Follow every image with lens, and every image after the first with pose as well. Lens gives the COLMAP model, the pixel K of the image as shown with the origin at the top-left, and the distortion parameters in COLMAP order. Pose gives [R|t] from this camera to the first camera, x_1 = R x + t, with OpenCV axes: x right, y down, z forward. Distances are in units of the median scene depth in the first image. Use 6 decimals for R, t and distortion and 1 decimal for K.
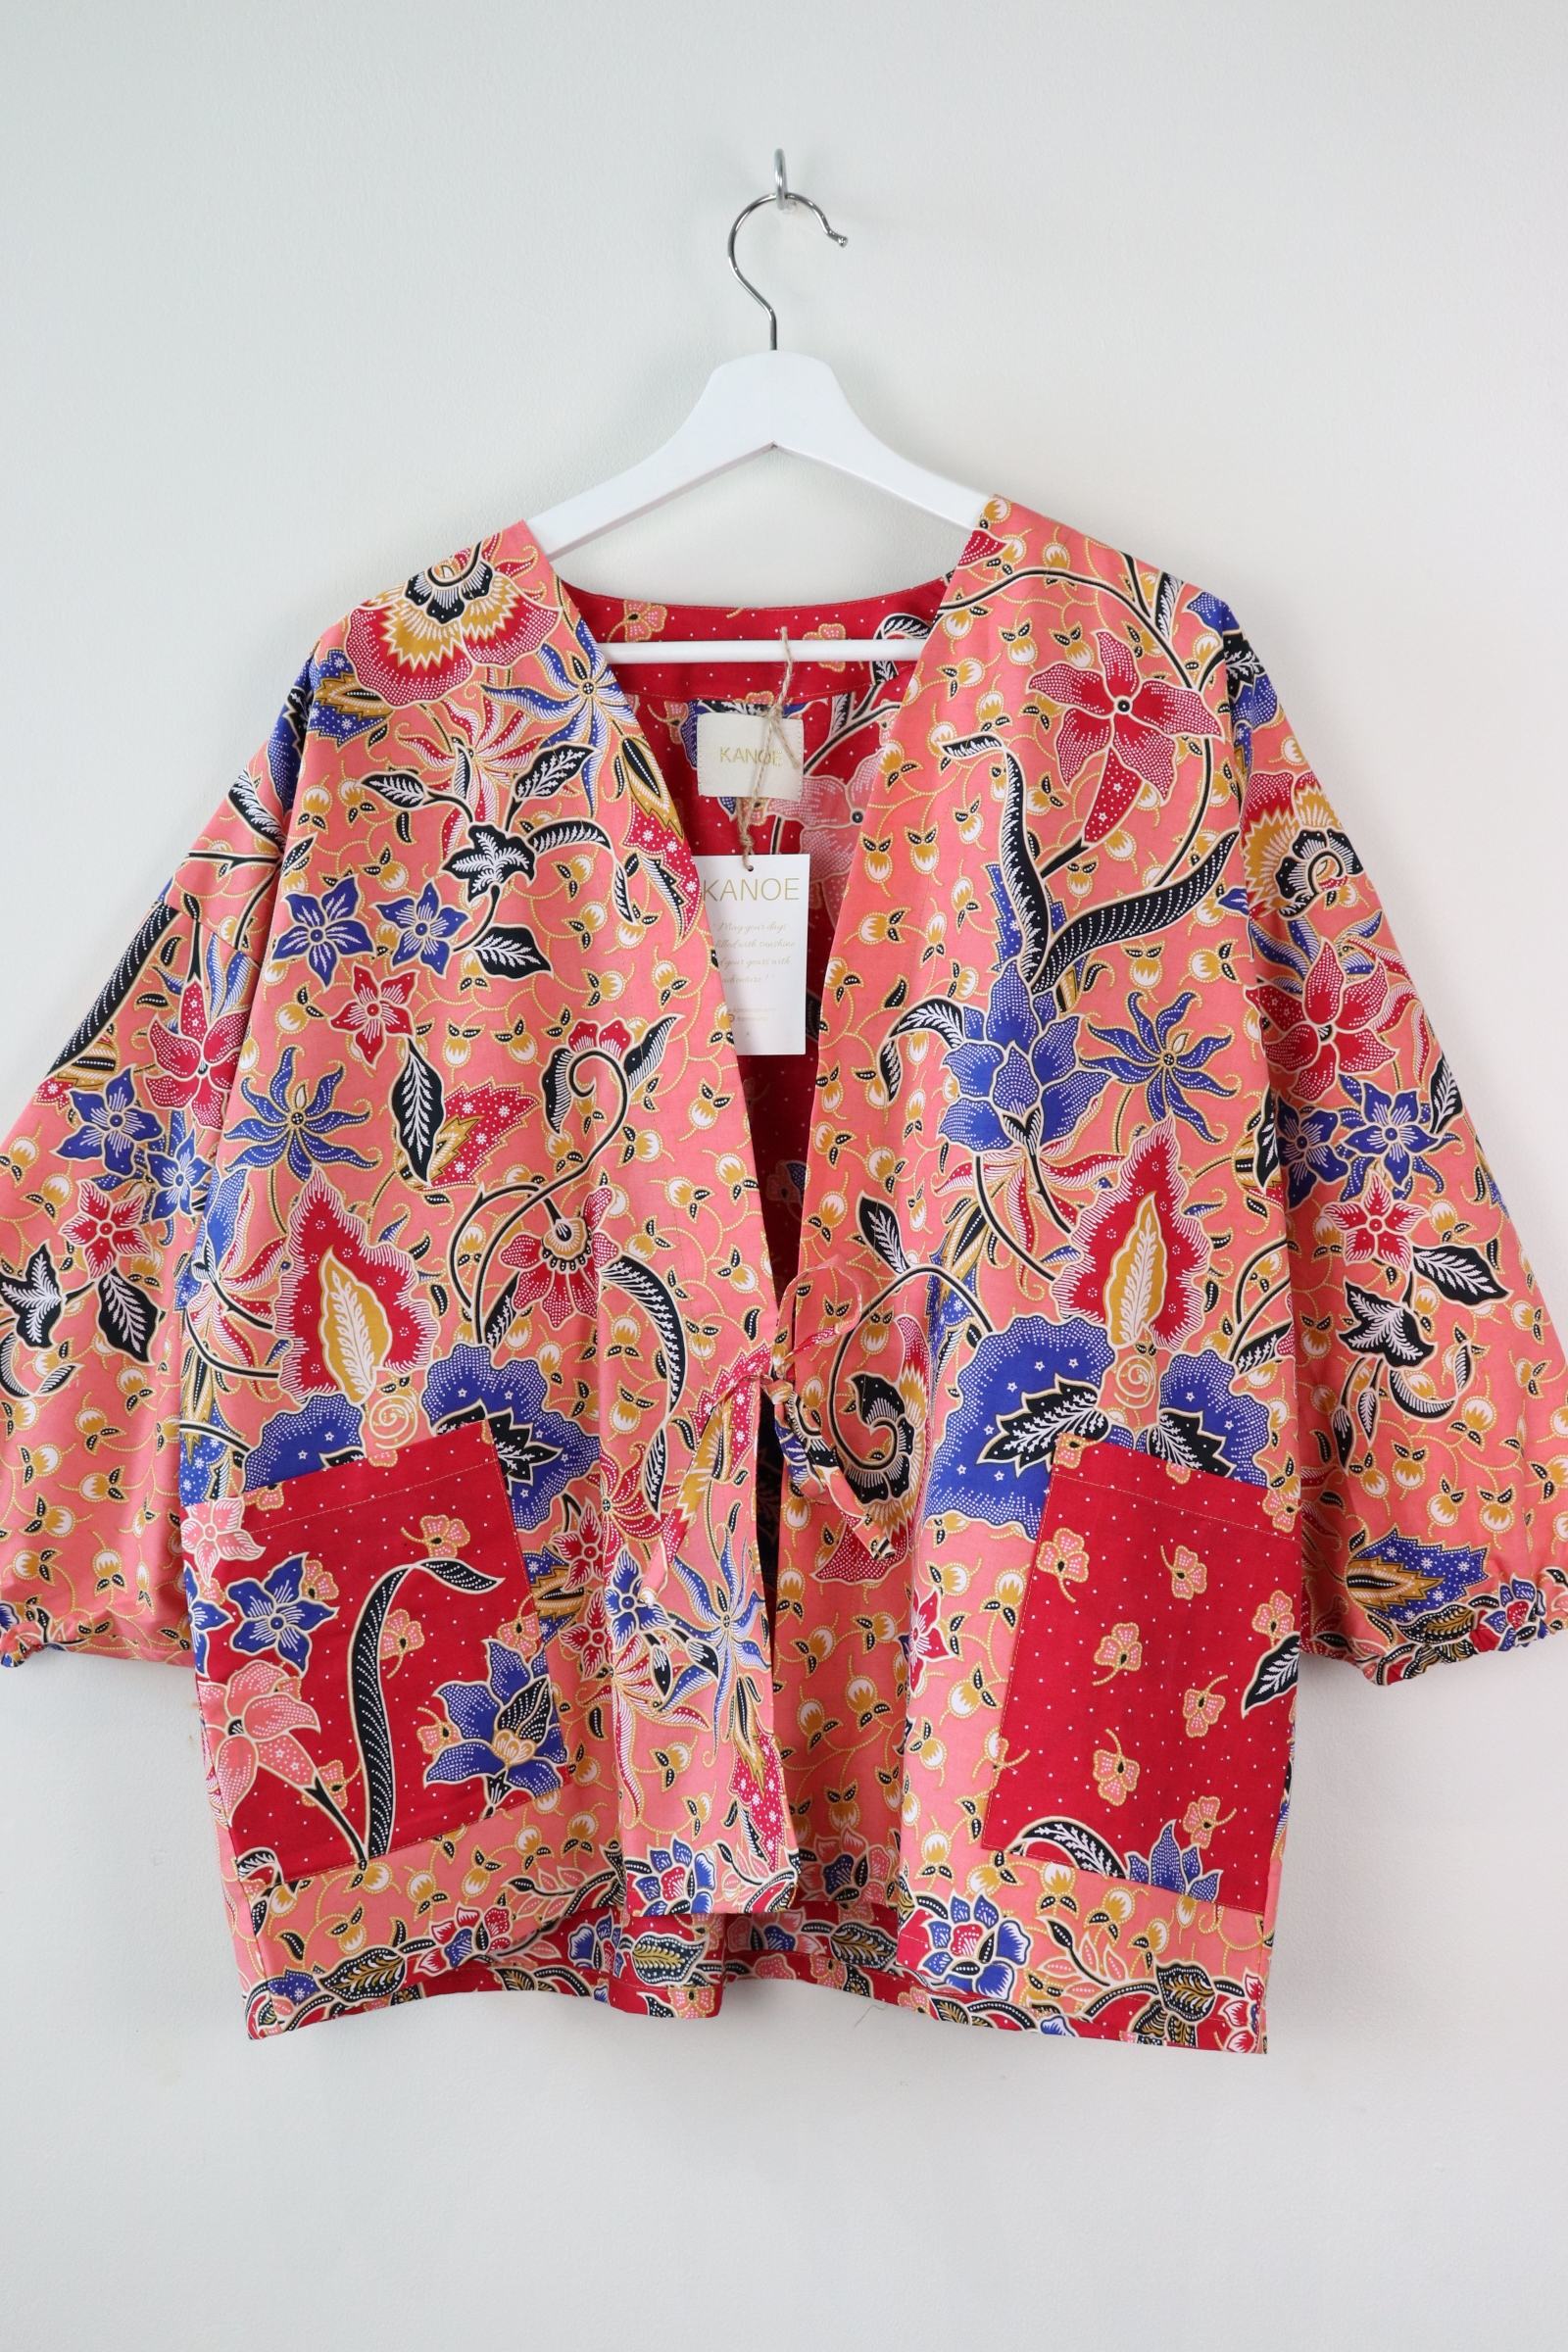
lens RADIAL K [[2939.1, 0, 784.2], [0, 2939.1, 1148.2], [0, 0, 1]] dist [-0.041457, 0.284478]
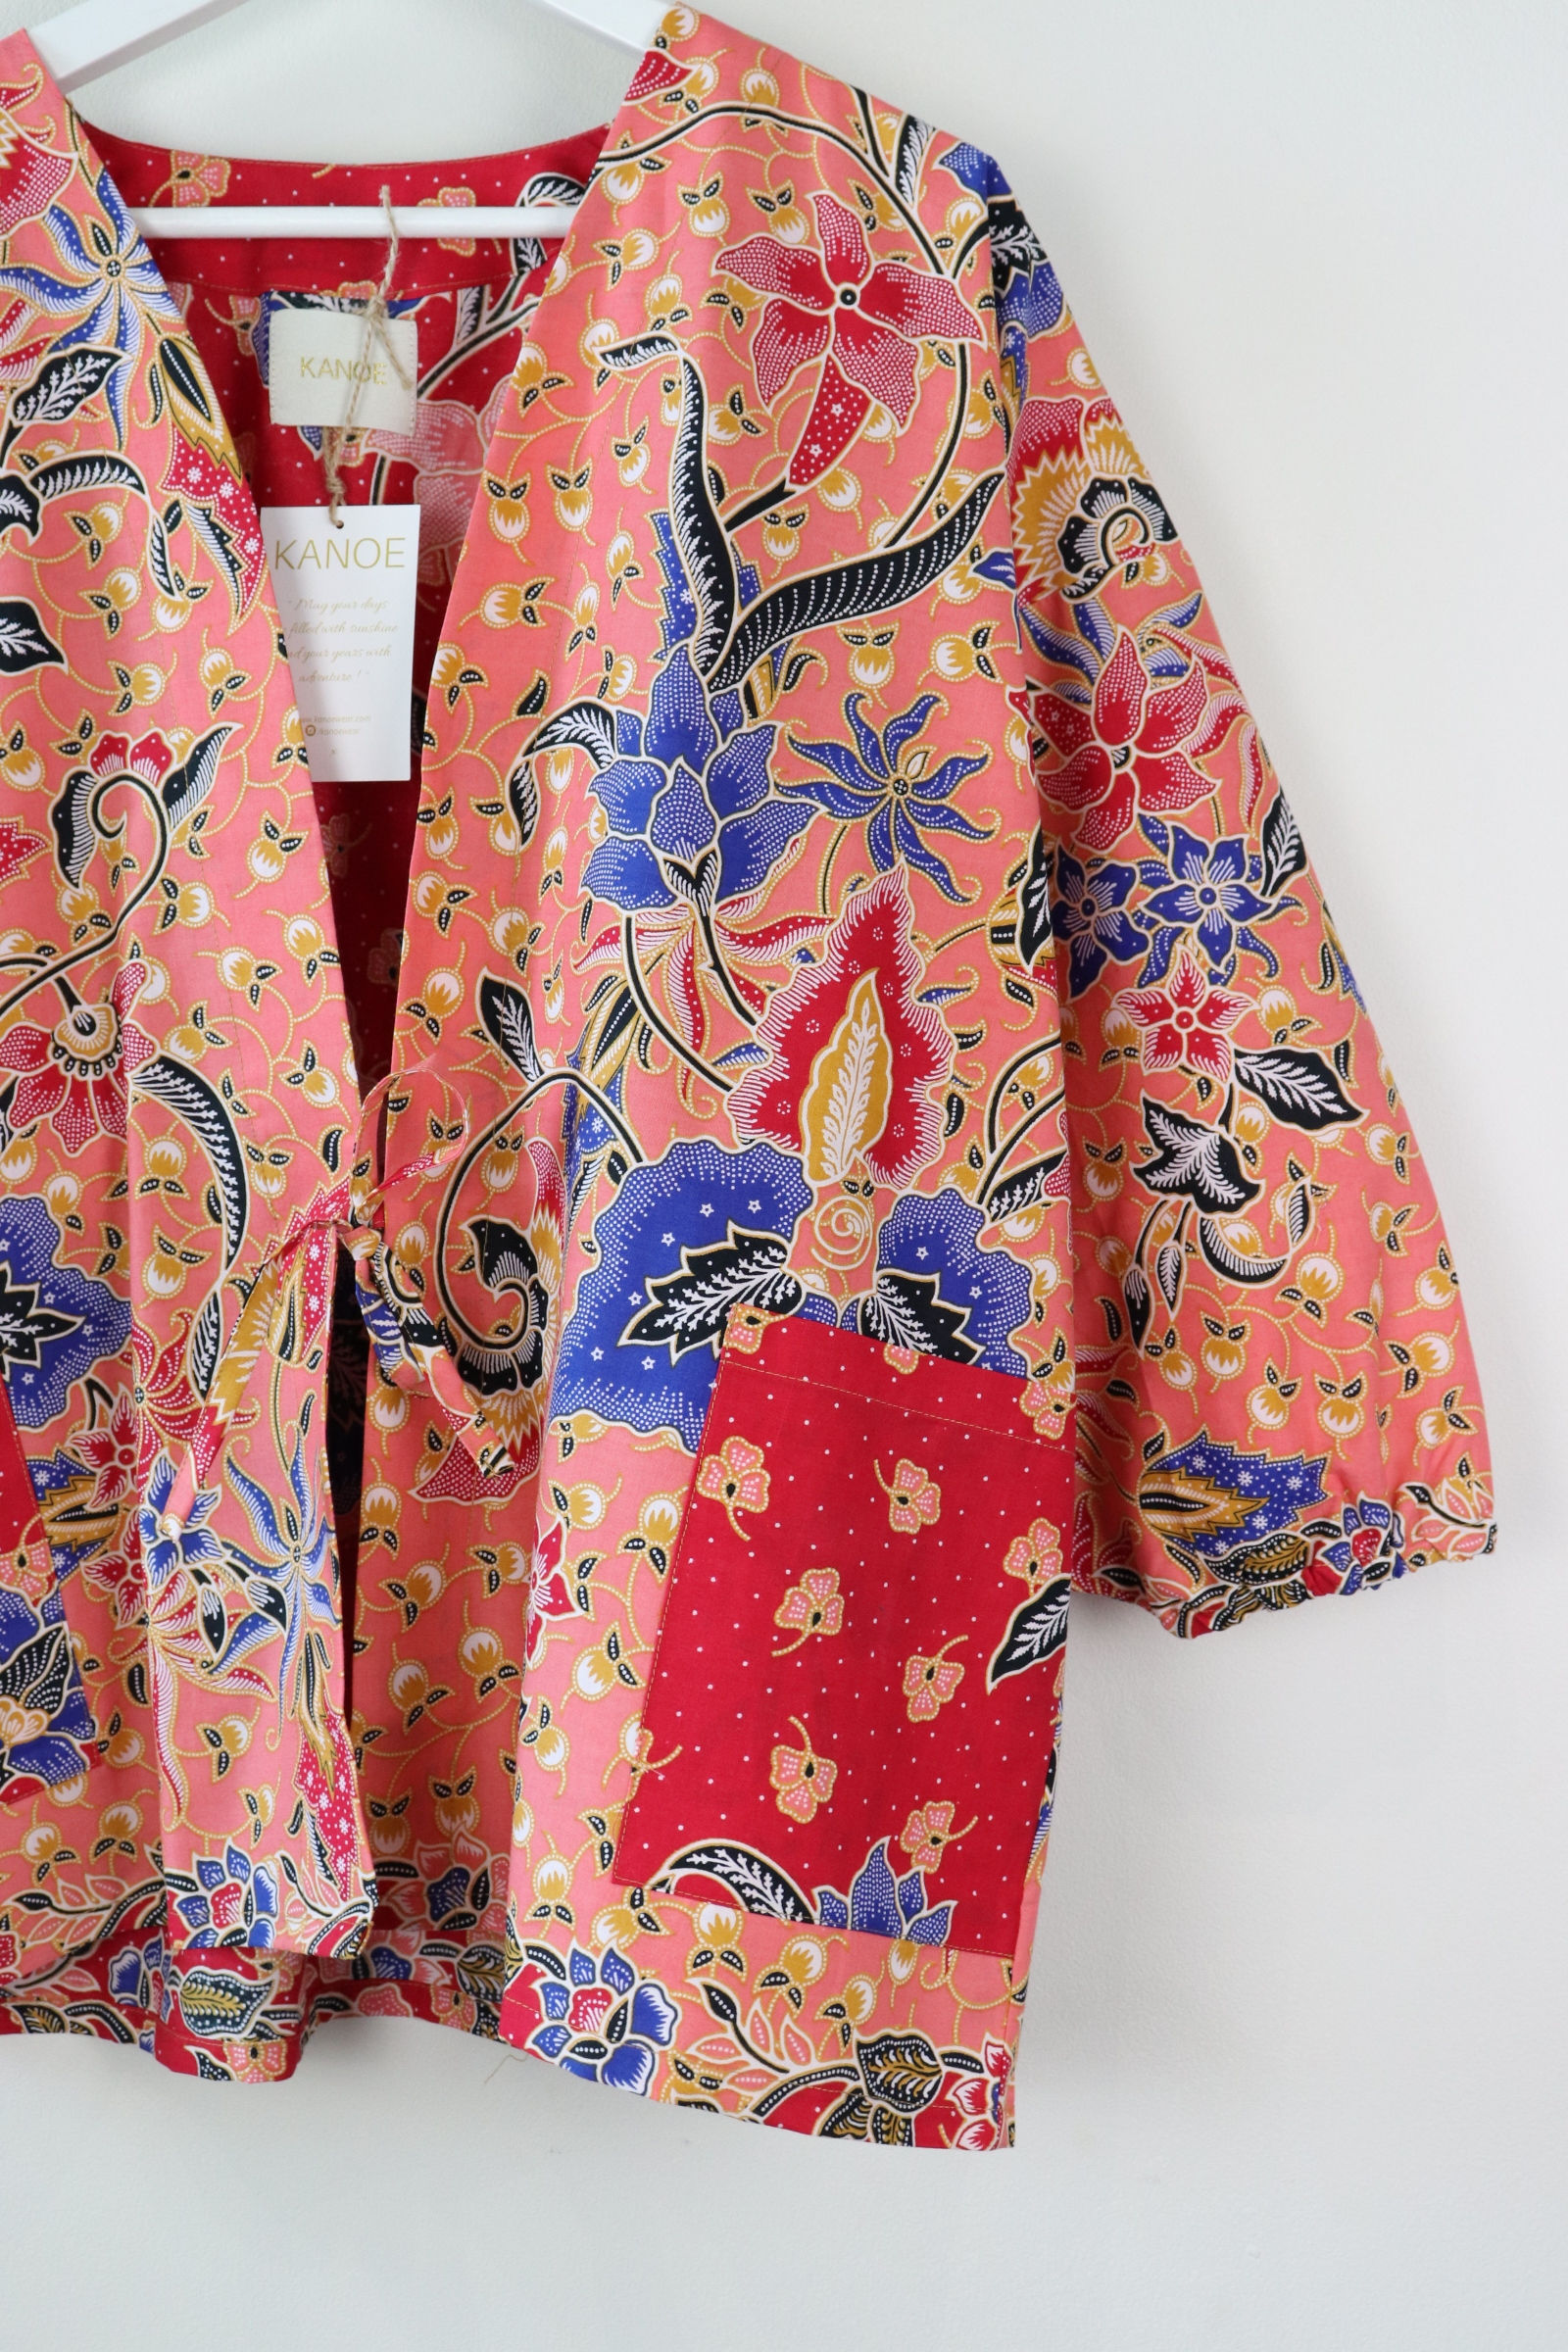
lens RADIAL K [[2939.1, 0, 784.2], [0, 2939.1, 1148.2], [0, 0, 1]] dist [-0.041457, 0.284478]
pose [[0.999262, 0.005713, 0.037976, 0.073684], [-0.007845, 0.998388, 0.056210, 0.017660], [-0.037594, -0.056466, 0.997696, 0.269368]]
